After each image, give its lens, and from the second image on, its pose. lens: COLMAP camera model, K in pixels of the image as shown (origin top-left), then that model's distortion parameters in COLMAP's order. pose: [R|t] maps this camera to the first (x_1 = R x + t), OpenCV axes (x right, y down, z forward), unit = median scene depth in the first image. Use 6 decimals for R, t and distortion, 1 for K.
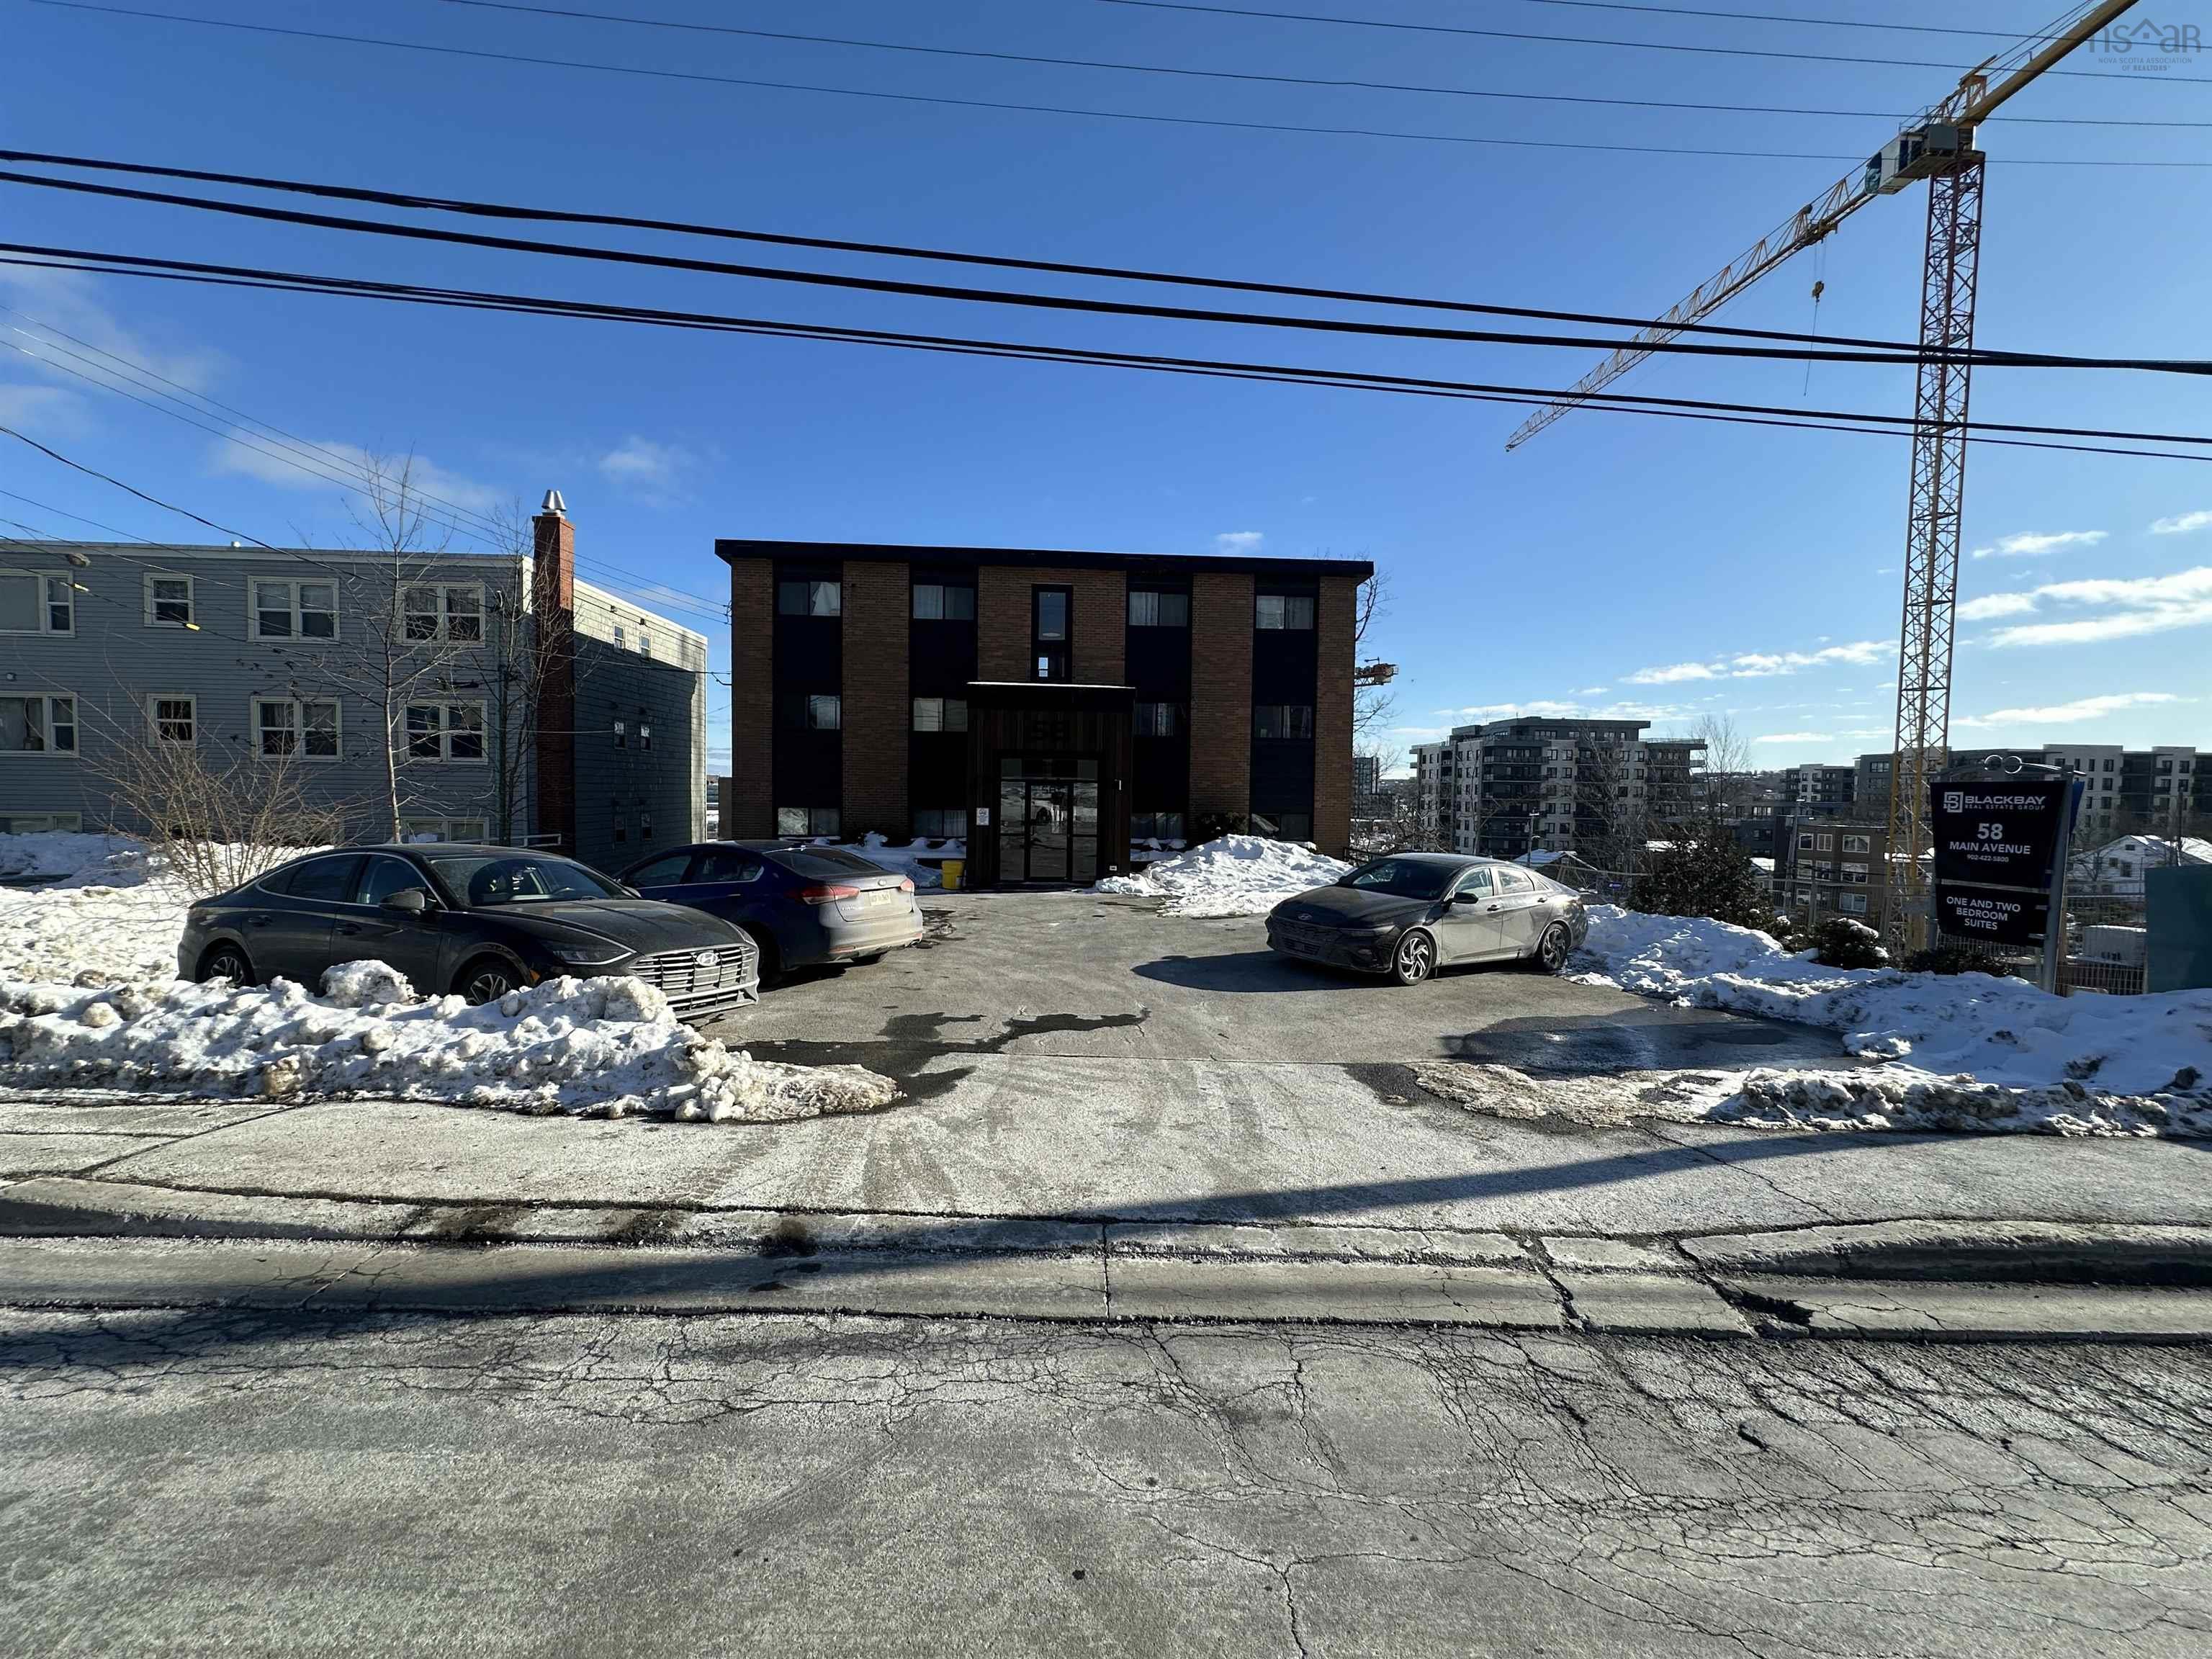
lens RADIAL K [[880.3, 0, 1105.5], [0, 880.3, 839.3], [0, 0, 1]] dist [-0.014887, 0.000024]
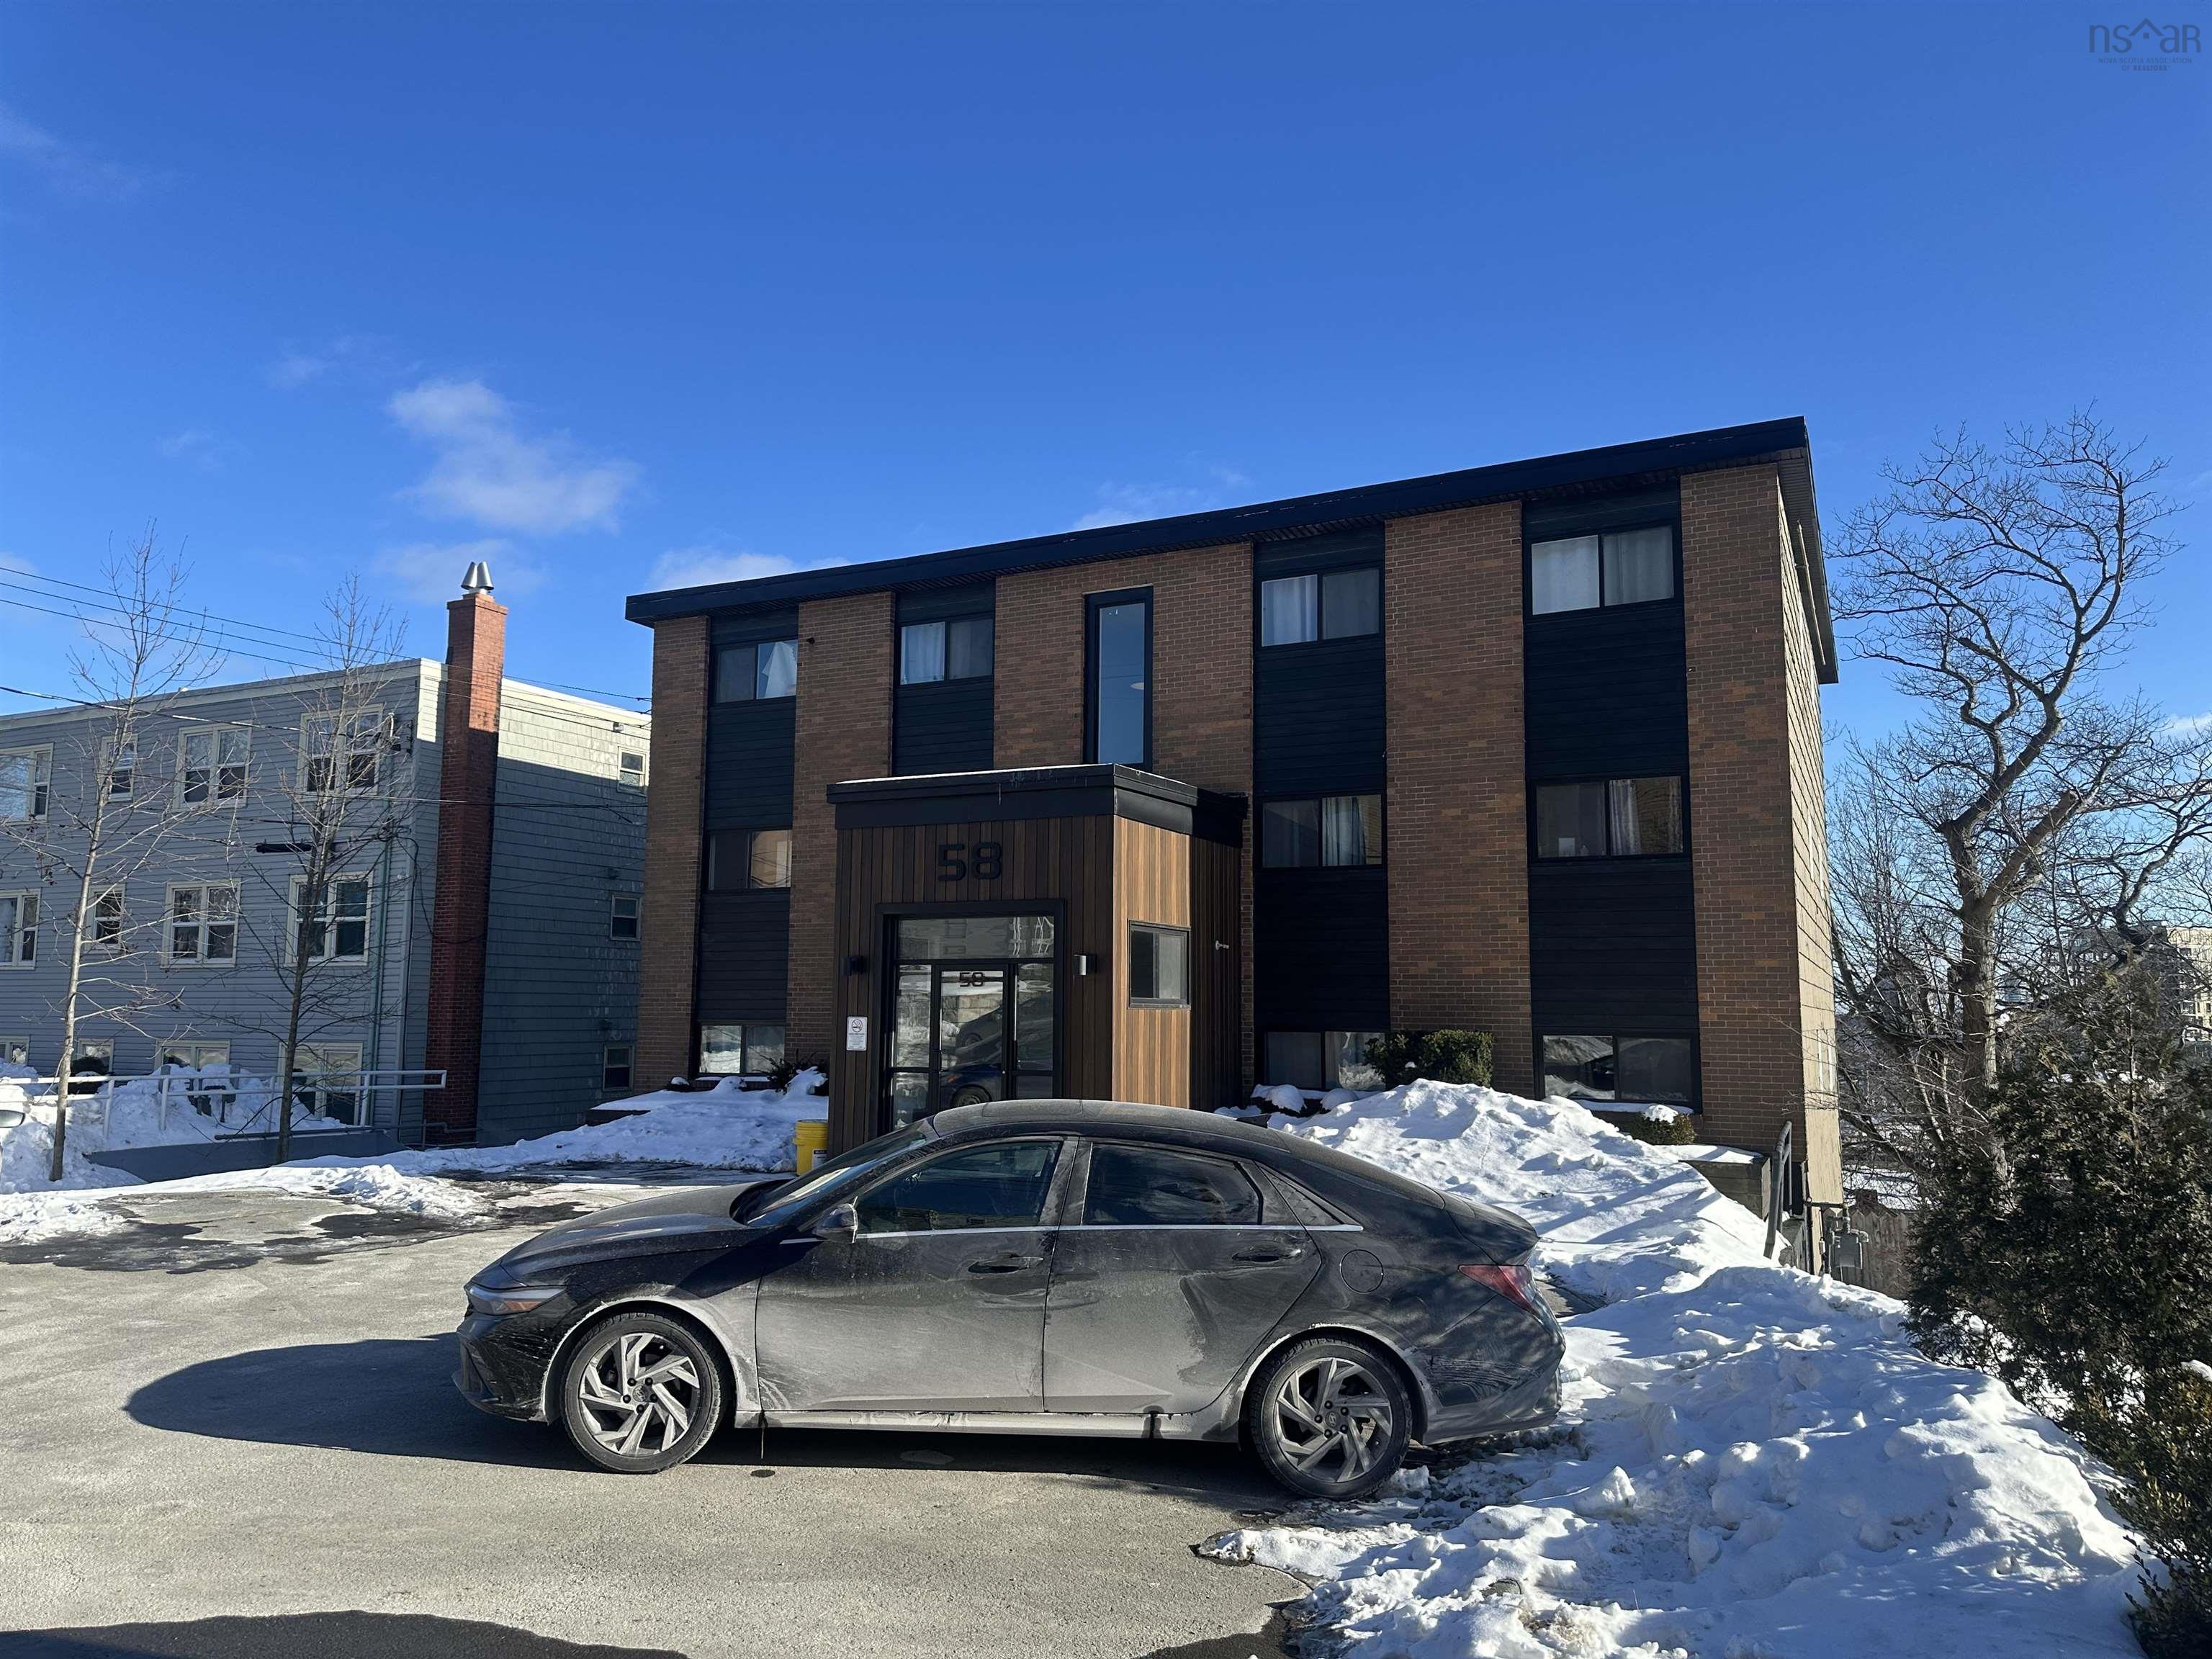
lens RADIAL K [[1541.4, 0, 1093.3], [0, 1541.4, 839.0], [0, 0, 1]] dist [0.048306, -0.045821]
pose [[0.858264, -0.067357, -0.508769, 0.383911], [-0.022697, 0.985398, -0.168748, 0.009328], [0.512706, 0.156378, 0.844203, 0.249222]]
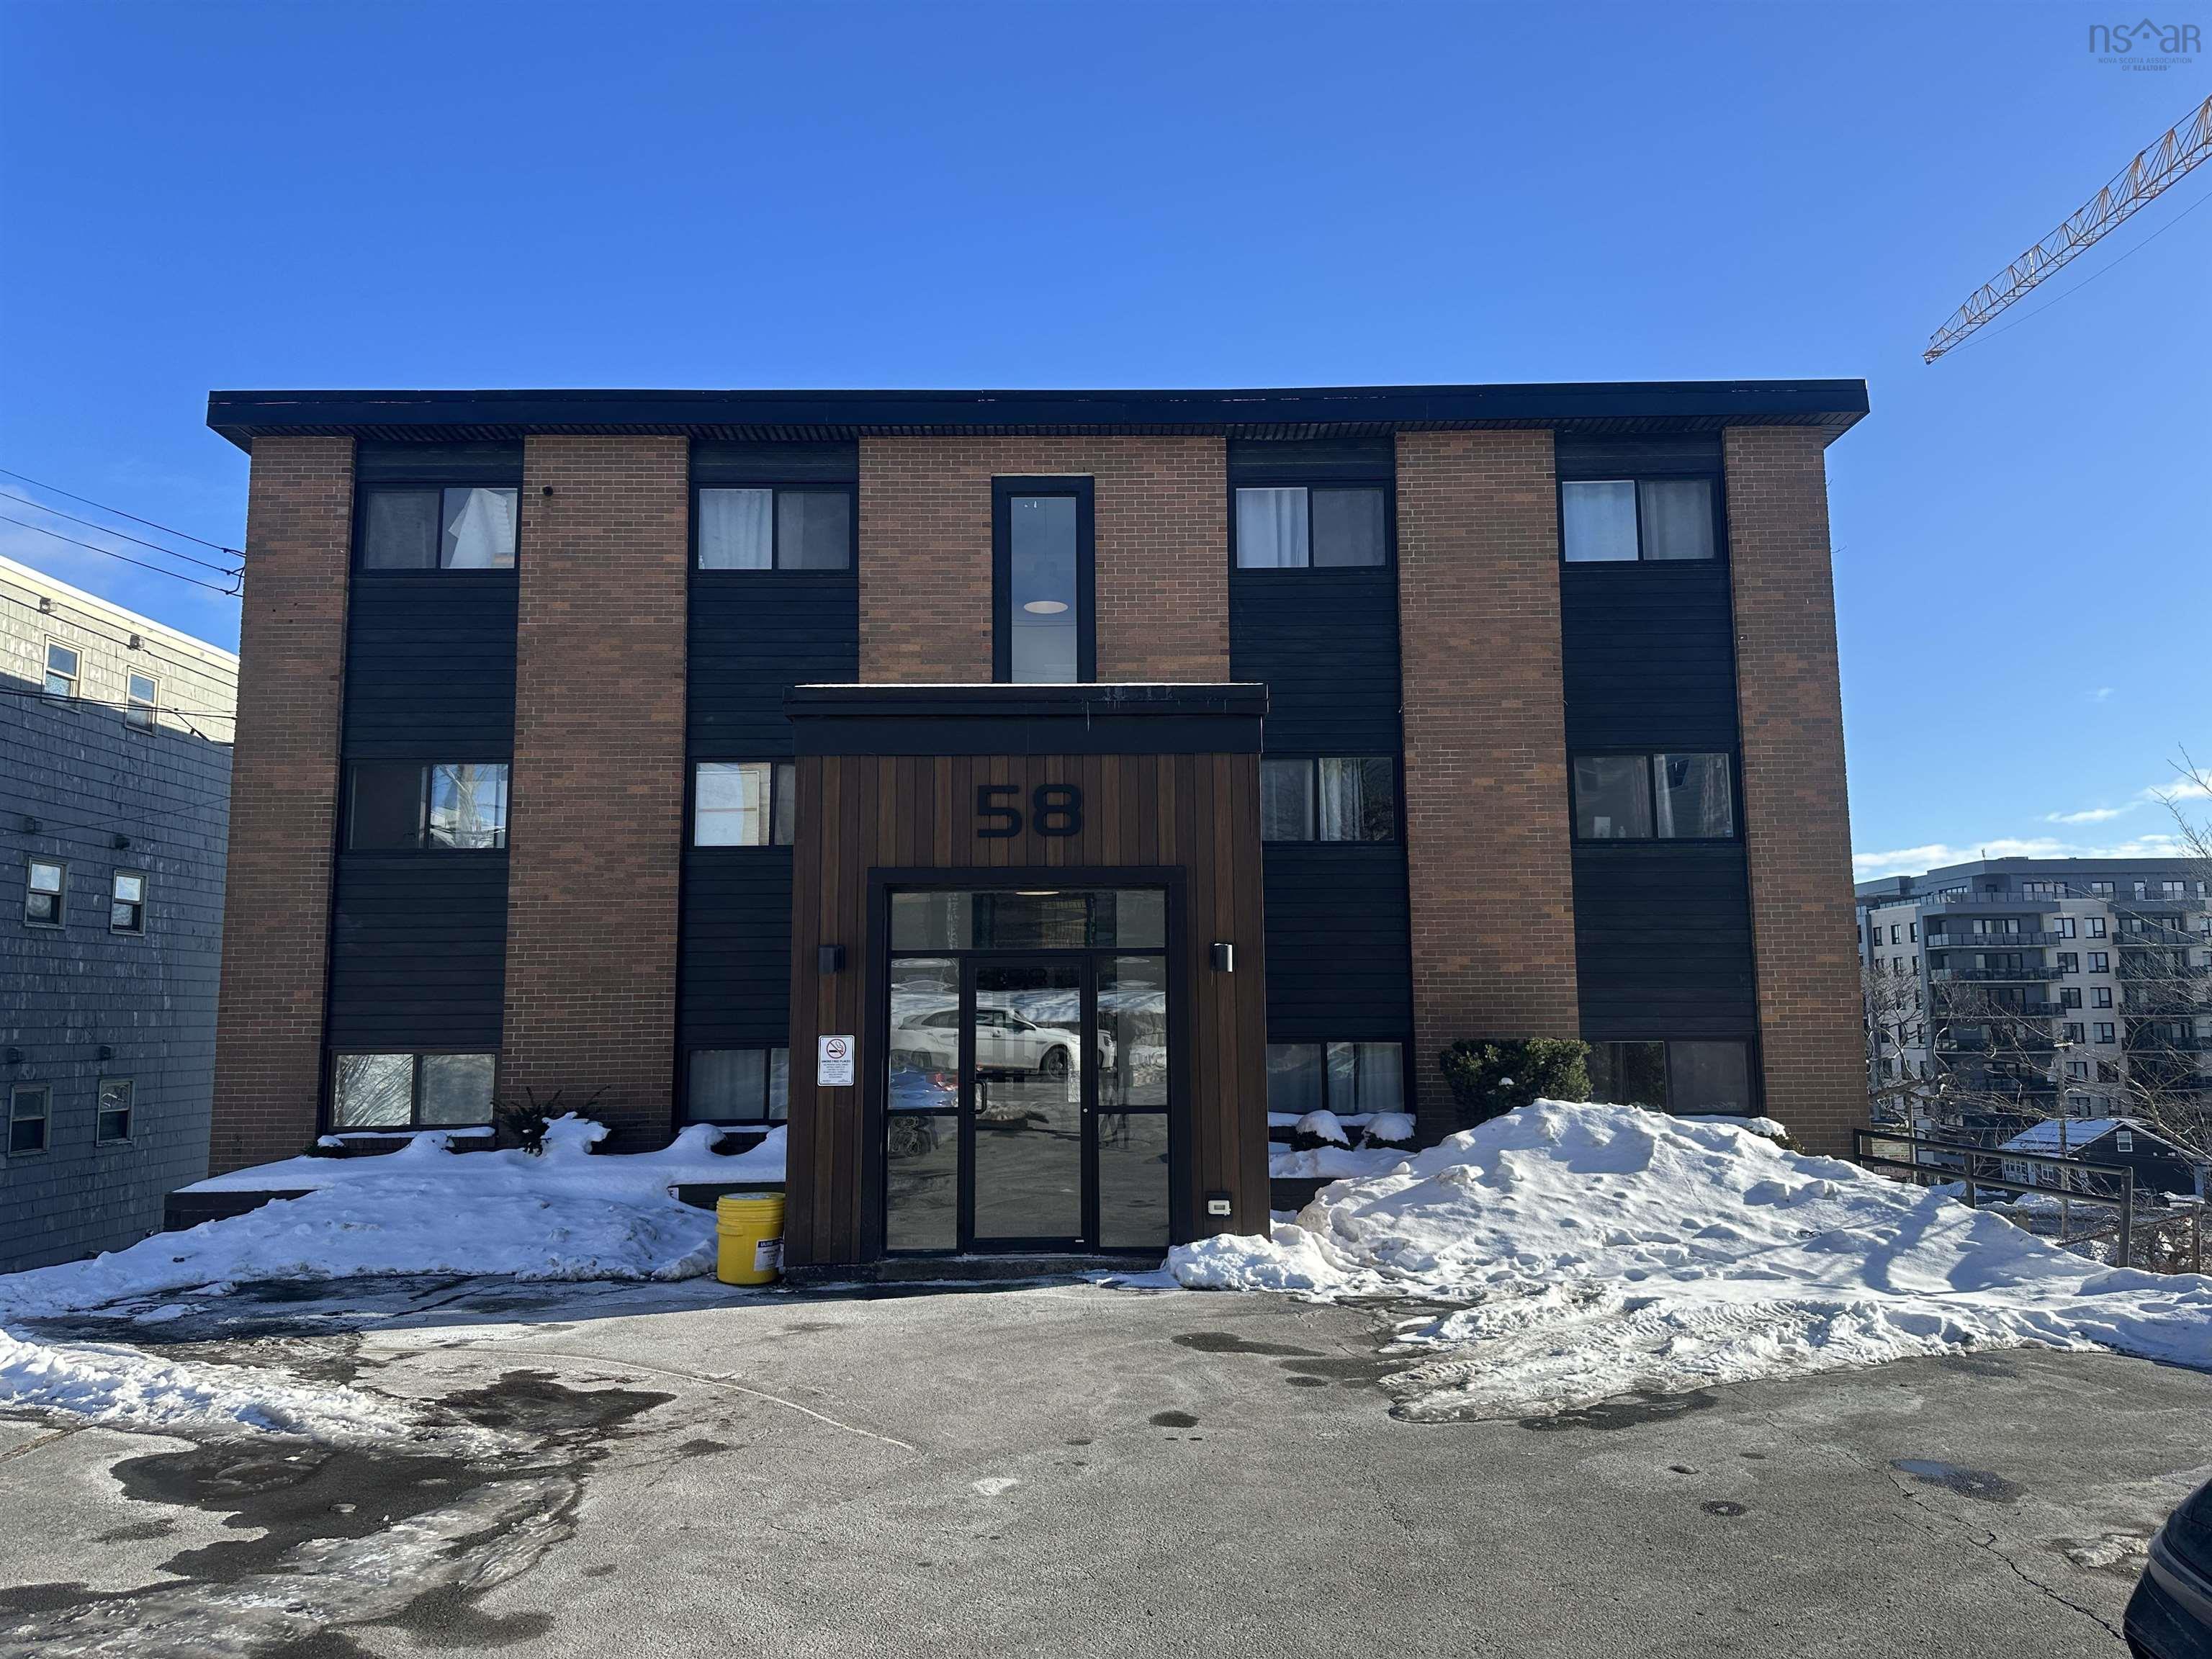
lens RADIAL K [[1541.4, 0, 1098.2], [0, 1541.4, 832.8], [0, 0, 1]] dist [0.048306, -0.045821]
pose [[0.997616, -0.032007, -0.061137, 0.002814], [0.020715, 0.983973, -0.177110, -0.004312], [0.065826, 0.175421, 0.982290, 0.341855]]
